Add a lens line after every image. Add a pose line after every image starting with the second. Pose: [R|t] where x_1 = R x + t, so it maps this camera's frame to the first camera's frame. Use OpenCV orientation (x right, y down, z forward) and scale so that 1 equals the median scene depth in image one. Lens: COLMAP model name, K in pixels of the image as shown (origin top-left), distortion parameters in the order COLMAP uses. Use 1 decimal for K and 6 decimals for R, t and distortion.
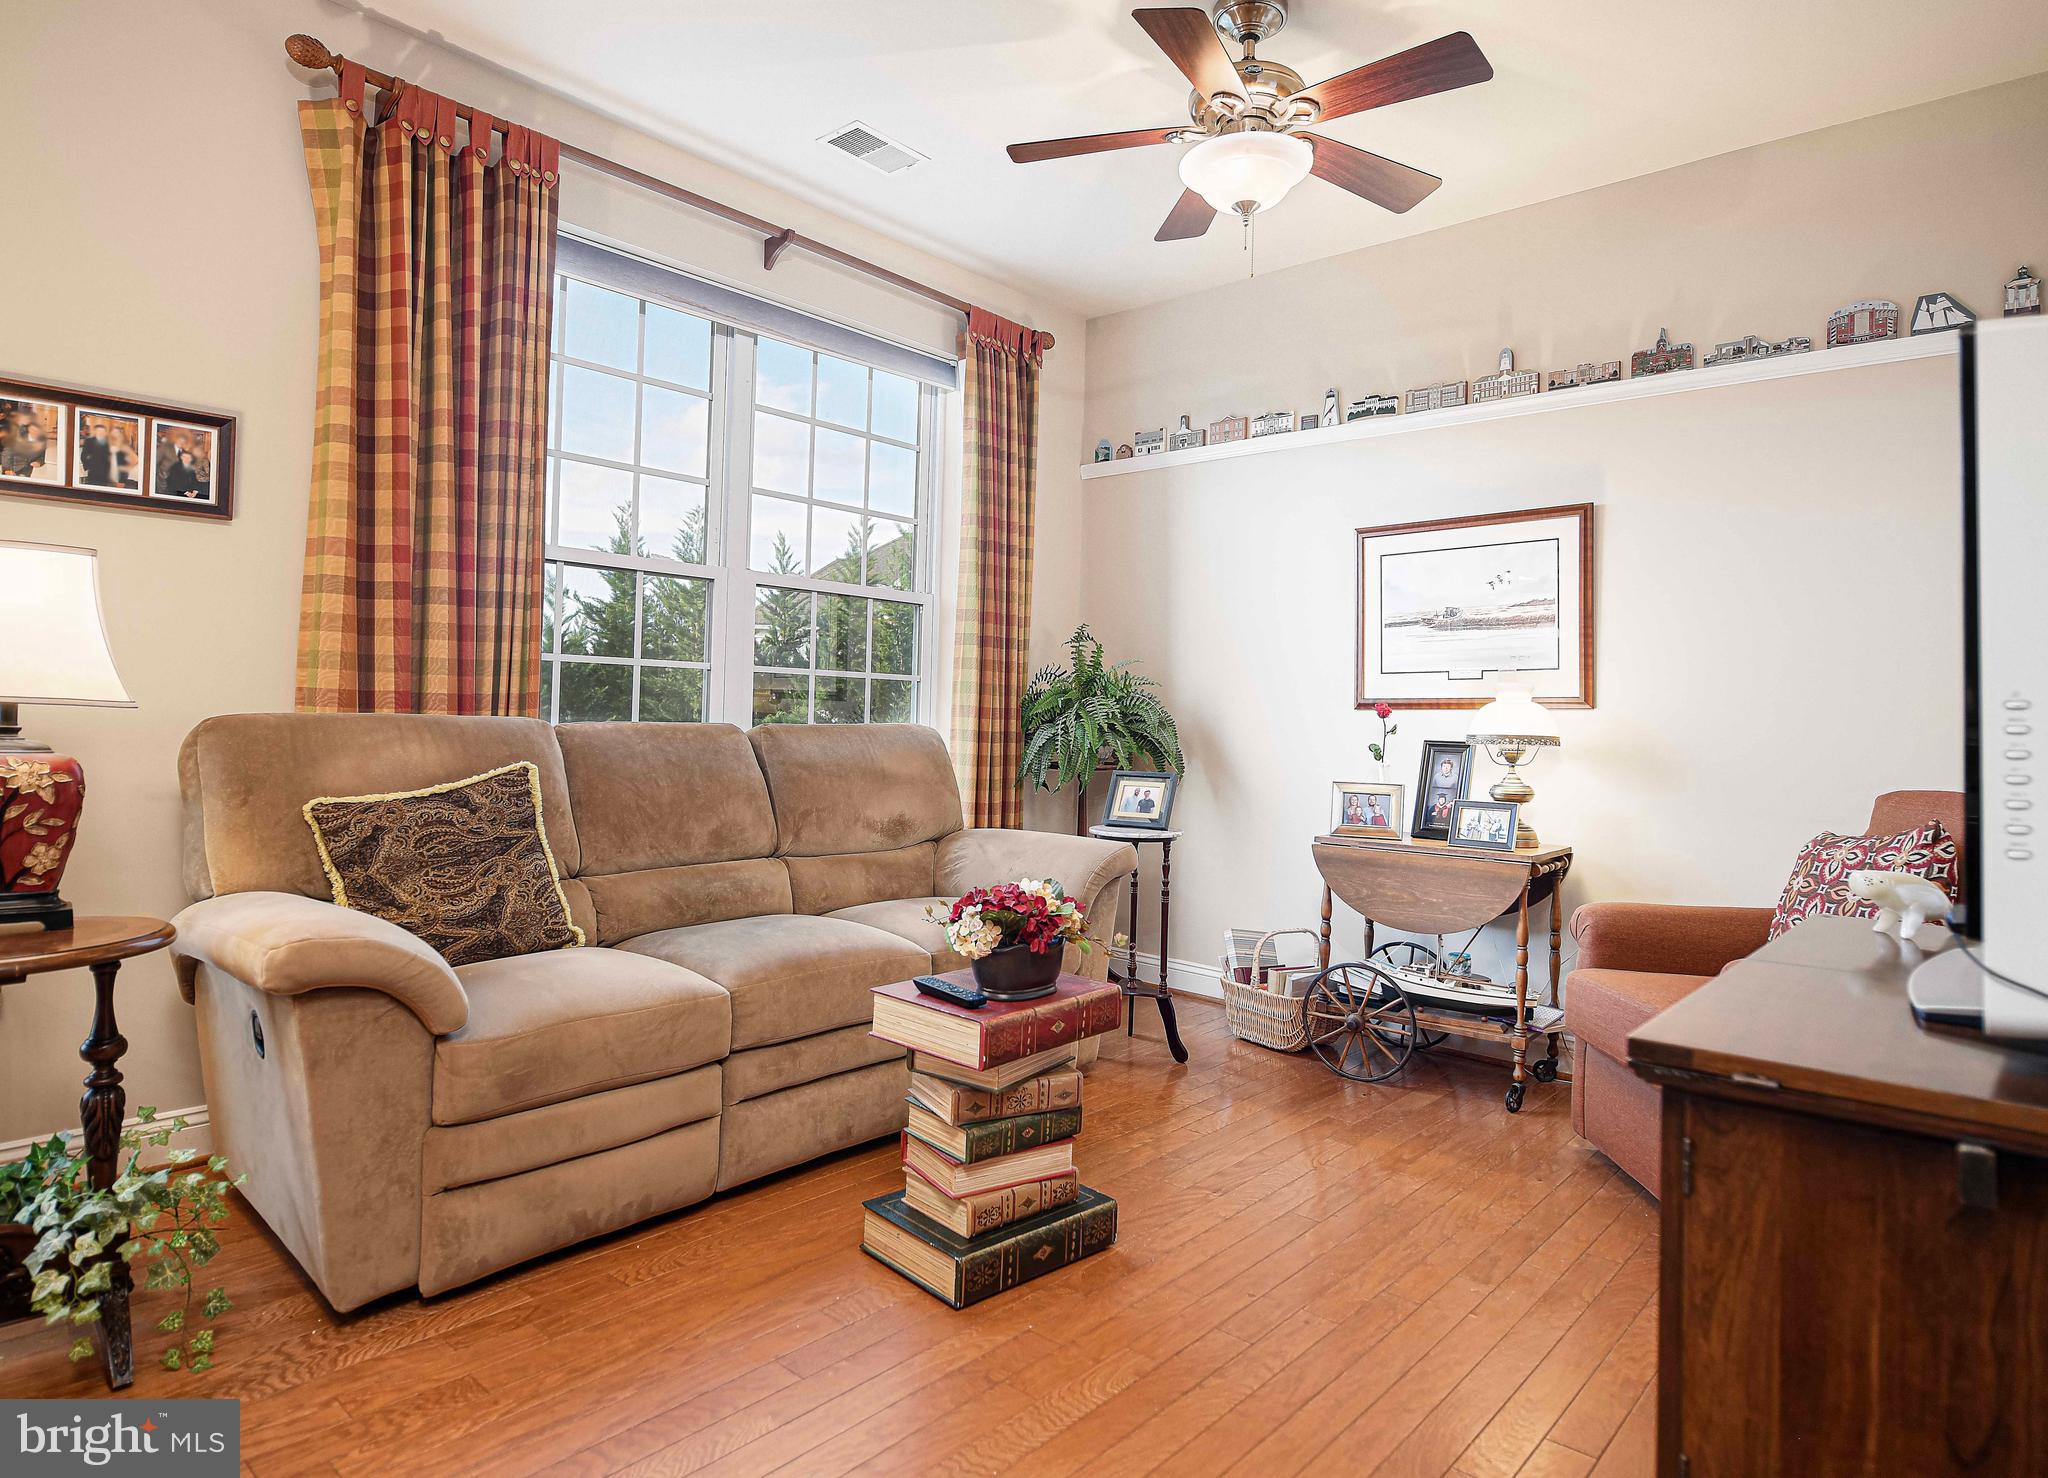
lens RADIAL K [[1176.2, 0, 1021.6], [0, 1176.2, 707.0], [0, 0, 1]] dist [-0.004417, -0.001788]
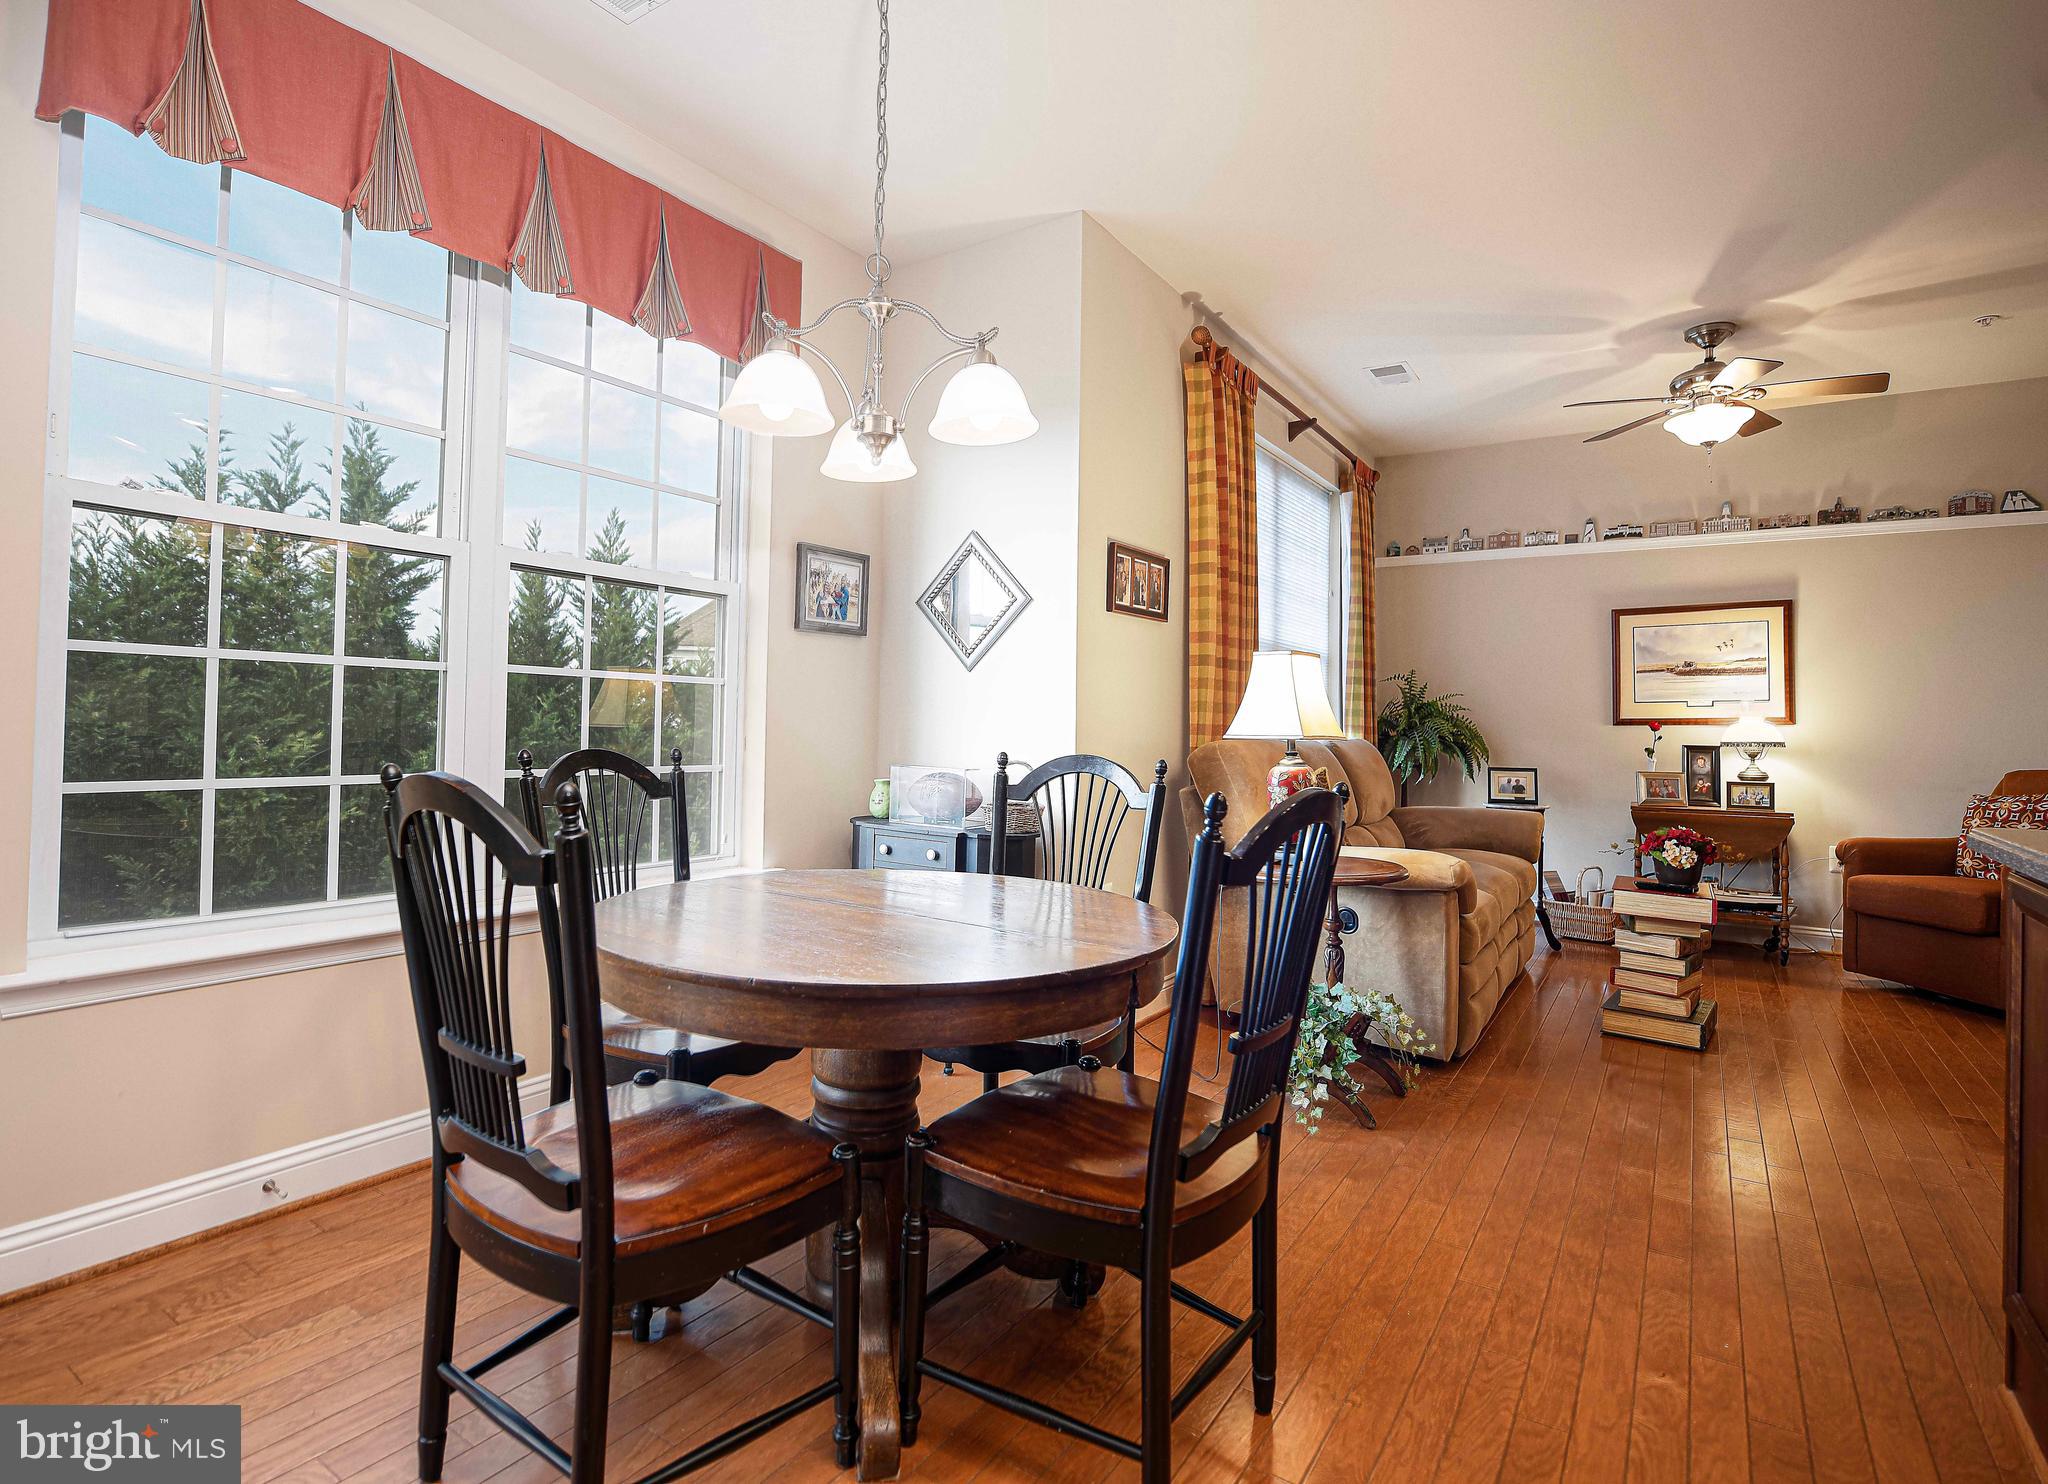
lens RADIAL K [[1053.8, 0, 971.5], [0, 1053.8, 706.7], [0, 0, 1]] dist [-0.001596, -0.005612]
pose [[0.992157, -0.009245, 0.124660, -0.834681], [0.009994, 0.999936, -0.005388, -0.026679], [-0.124602, 0.006592, 0.992185, -0.315600]]
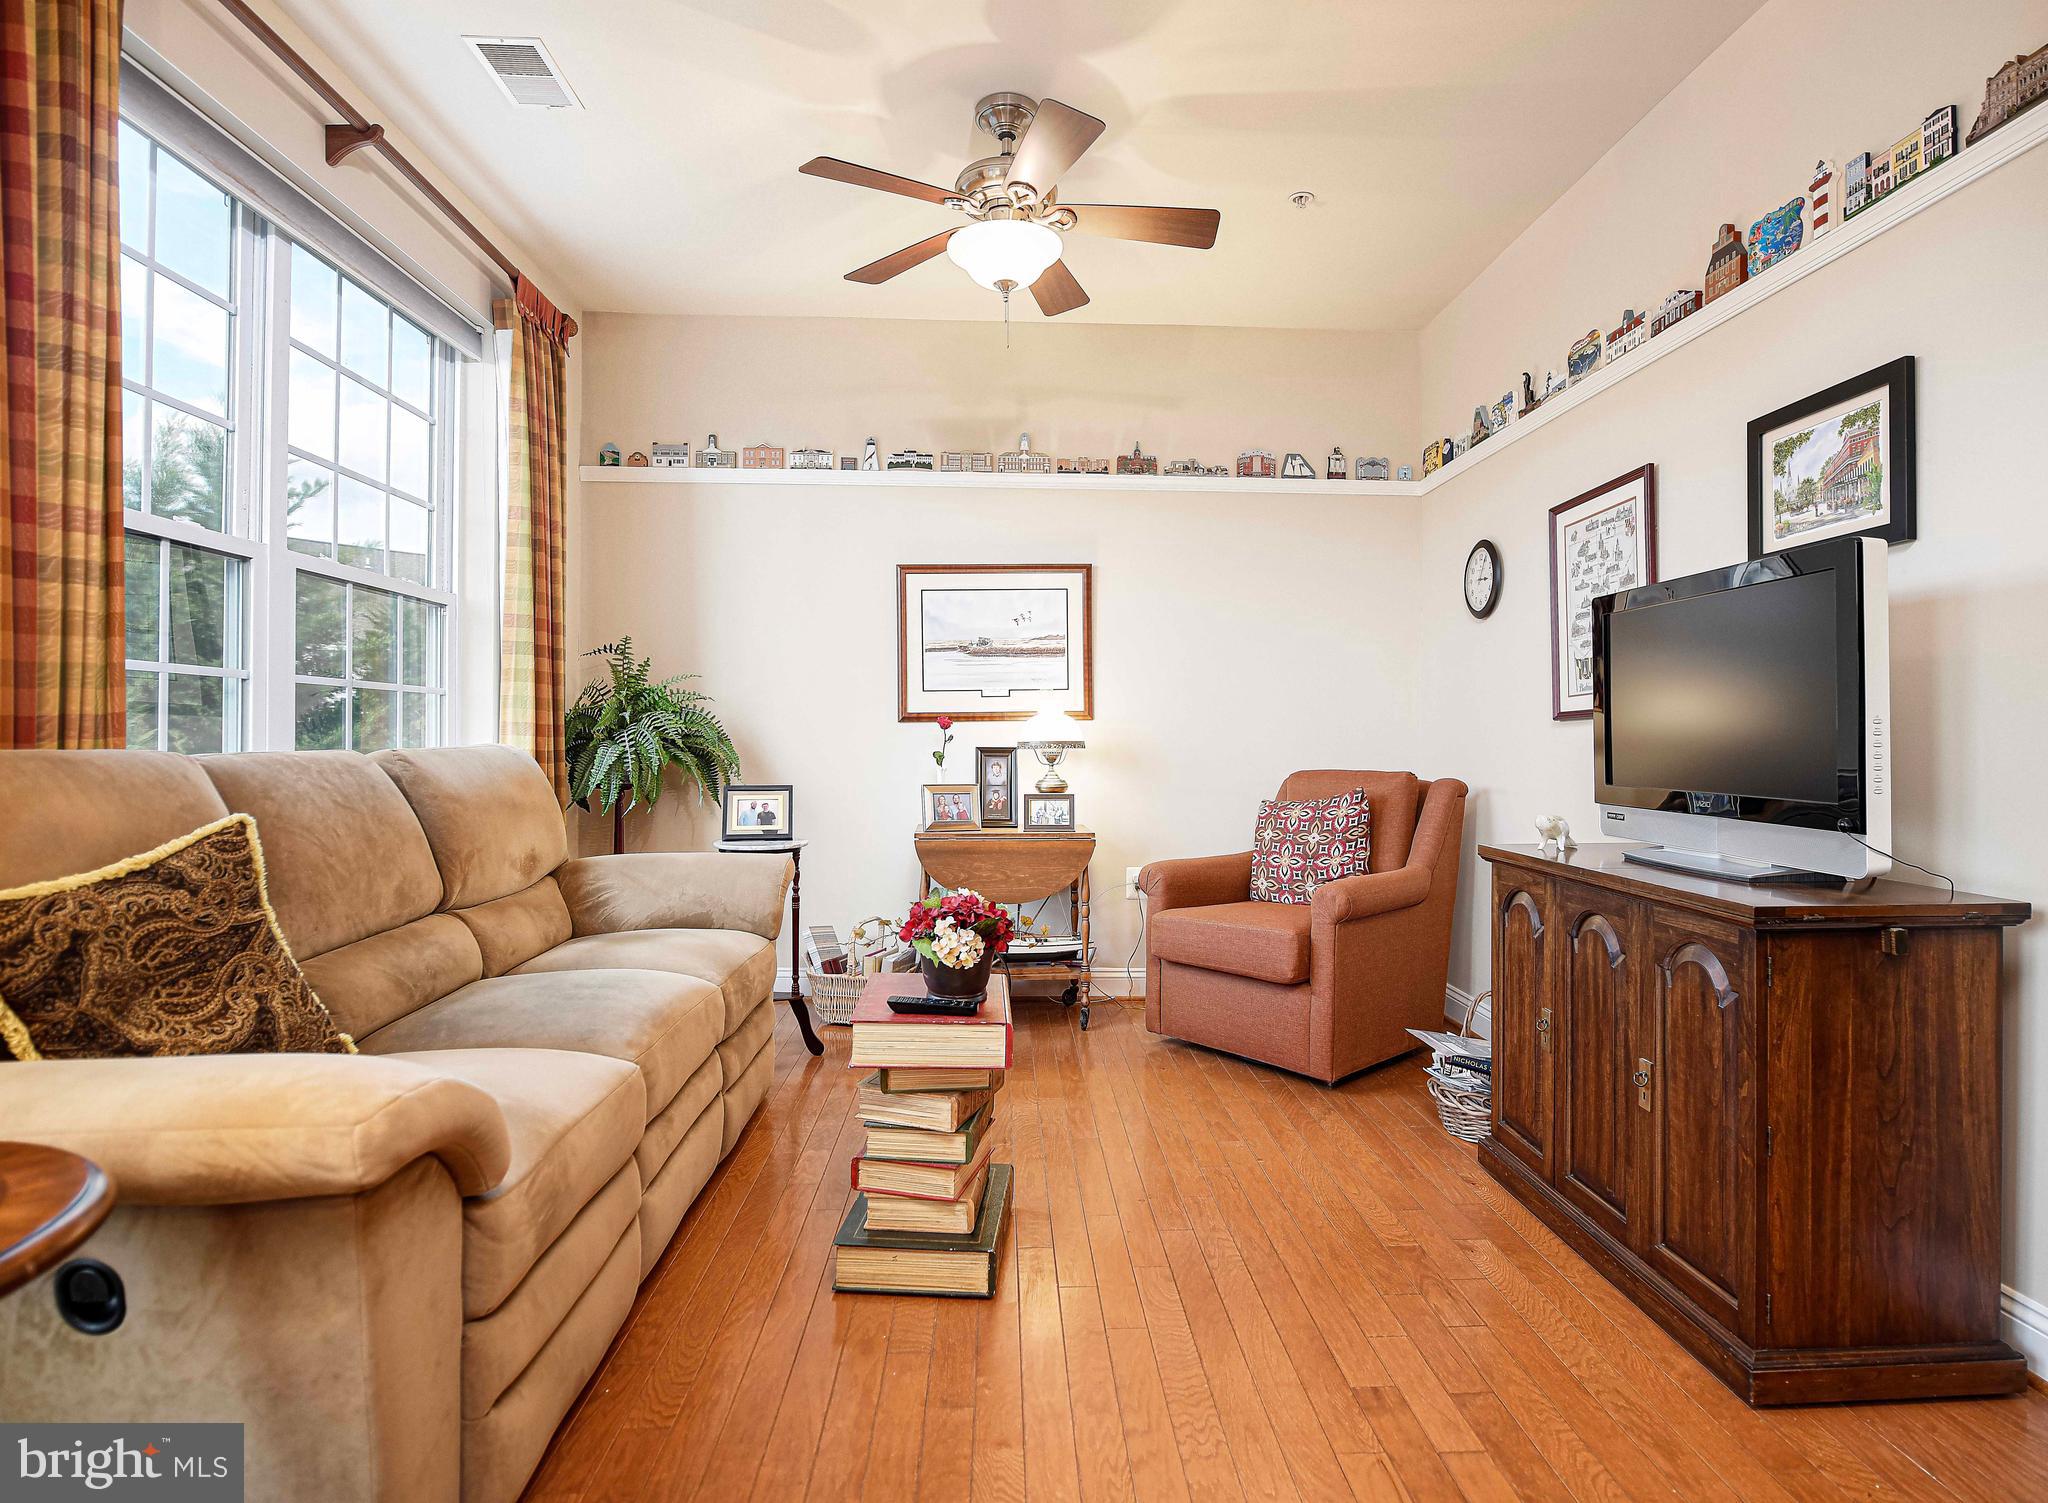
lens RADIAL K [[1075.1, 0, 1049.4], [0, 1075.1, 739.0], [0, 0, 1]] dist [-0.004467, -0.002162]
pose [[0.714507, -0.022637, 0.699262, -0.395445], [0.006944, 0.999657, 0.025266, -0.007641], [-0.699594, -0.013197, 0.714419, 0.163729]]
